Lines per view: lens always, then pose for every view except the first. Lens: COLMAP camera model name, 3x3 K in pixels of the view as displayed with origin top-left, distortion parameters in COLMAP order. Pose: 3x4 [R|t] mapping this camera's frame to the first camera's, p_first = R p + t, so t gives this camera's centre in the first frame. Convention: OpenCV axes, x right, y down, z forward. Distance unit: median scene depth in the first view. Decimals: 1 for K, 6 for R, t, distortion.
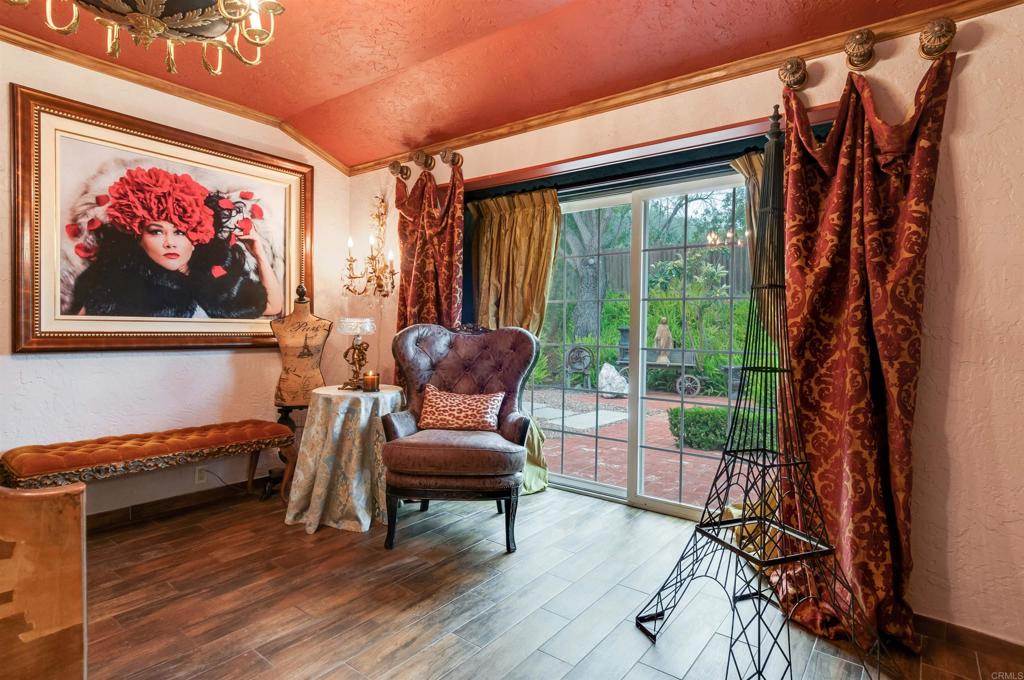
lens RADIAL K [[539.5, 0, 520.6], [0, 539.5, 327.2], [0, 0, 1]] dist [0.004167, -0.001141]
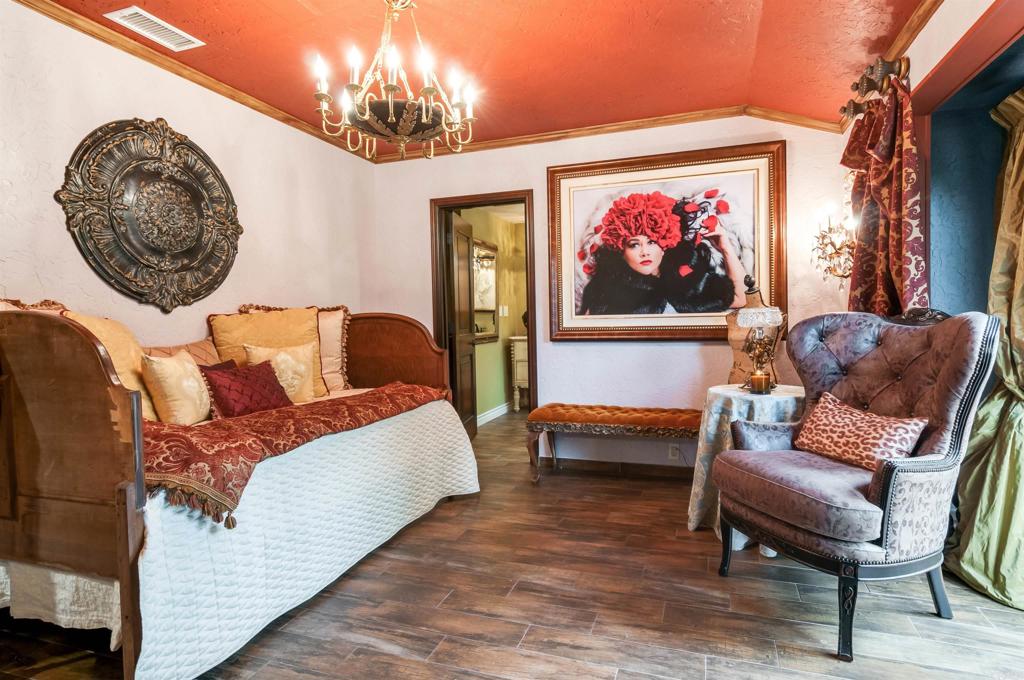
lens RADIAL K [[539.5, 0, 520.6], [0, 539.5, 327.2], [0, 0, 1]] dist [0.004167, -0.001141]
pose [[0.310259, -0.007939, -0.950619, 0.413685], [0.023370, 0.999727, -0.000722, 0.005044], [0.950365, -0.021992, 0.310360, 0.368965]]
